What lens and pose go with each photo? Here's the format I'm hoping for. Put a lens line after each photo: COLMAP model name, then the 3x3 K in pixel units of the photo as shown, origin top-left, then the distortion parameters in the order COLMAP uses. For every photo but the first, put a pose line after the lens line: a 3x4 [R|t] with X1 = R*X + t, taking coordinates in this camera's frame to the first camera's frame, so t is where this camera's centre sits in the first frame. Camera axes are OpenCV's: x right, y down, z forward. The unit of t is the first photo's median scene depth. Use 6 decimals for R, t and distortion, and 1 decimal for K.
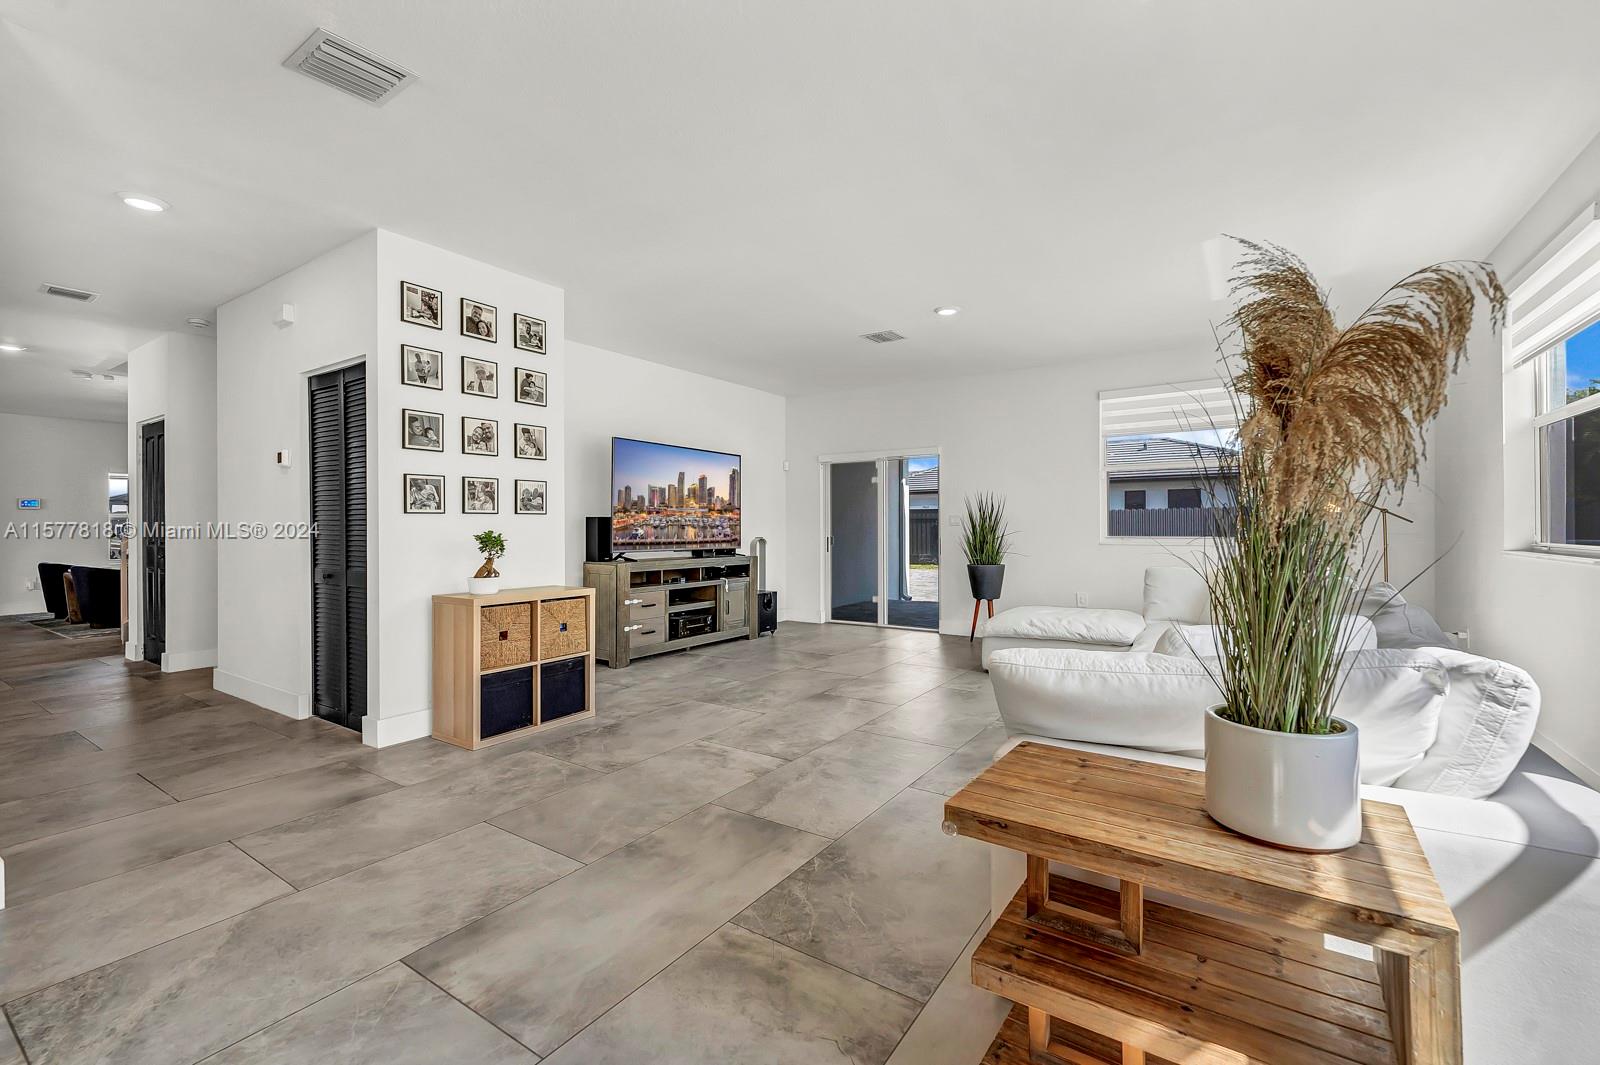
lens RADIAL K [[676.1, 0, 798.2], [0, 676.1, 528.6], [0, 0, 1]] dist [-0.000868, 0.001020]
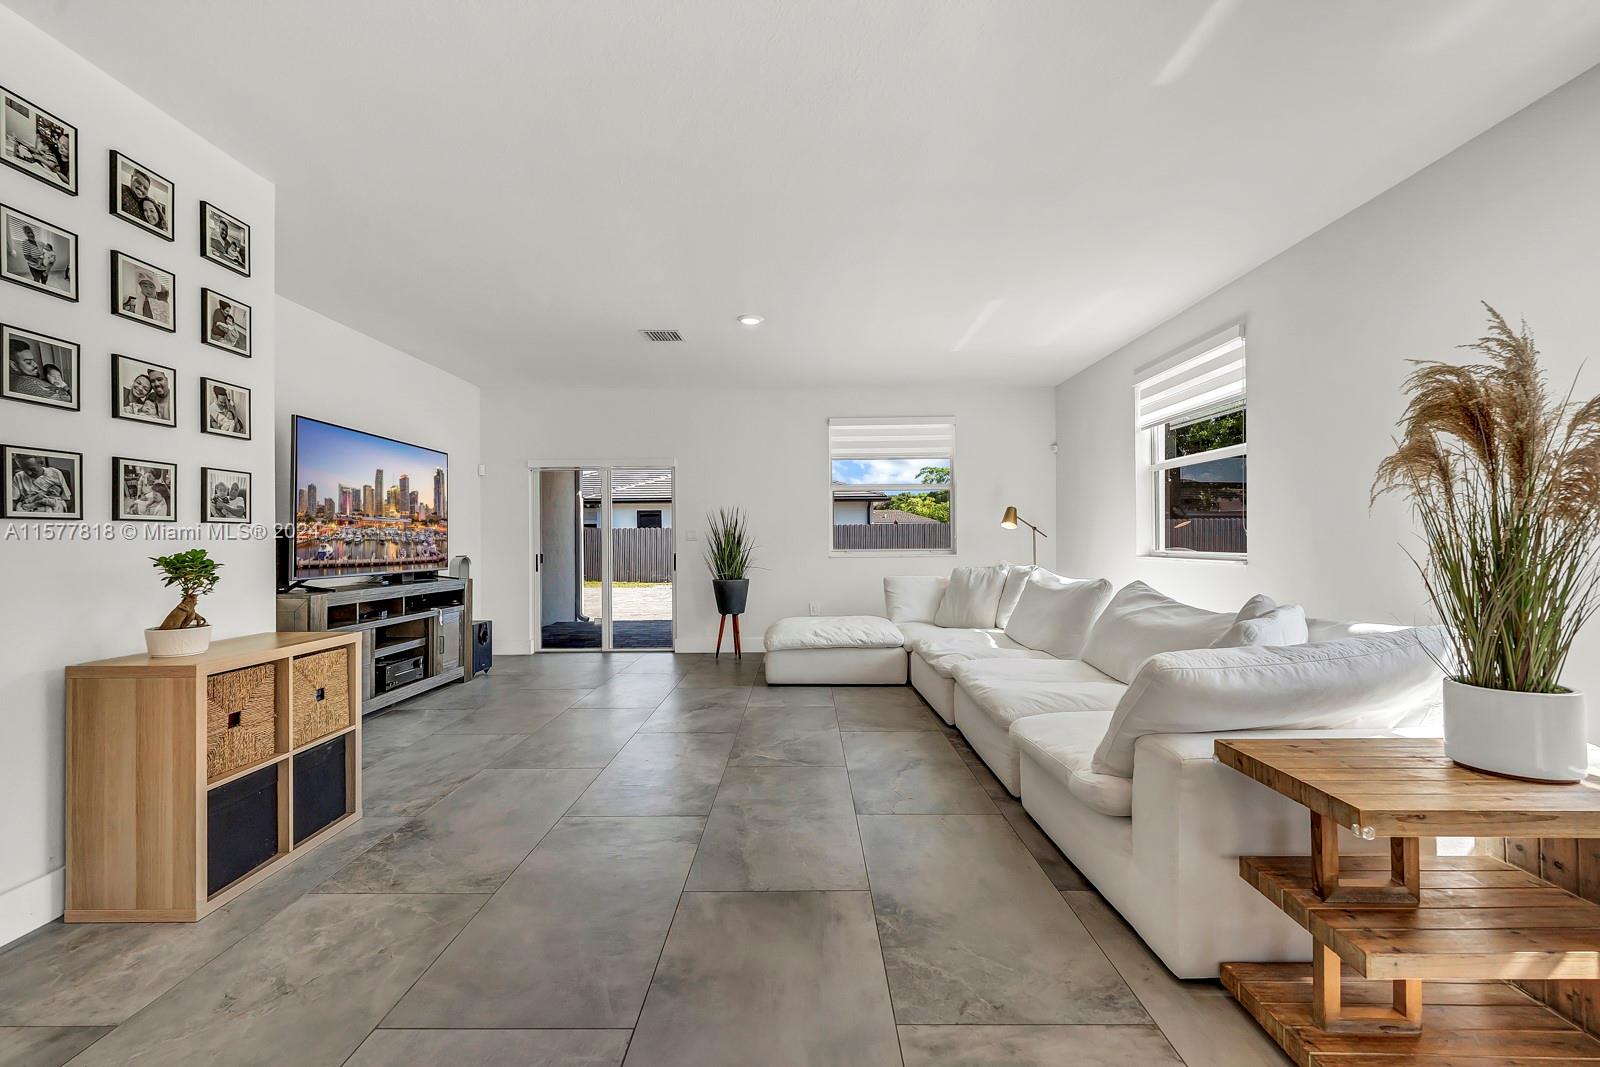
lens RADIAL K [[673.4, 0, 799.2], [0, 673.4, 539.4], [0, 0, 1]] dist [-0.001664, -0.000069]
pose [[0.834078, -0.001630, 0.551644, -0.320408], [0.005717, 0.999967, -0.005690, 0.000816], [-0.551617, 0.007900, 0.834060, 0.191239]]
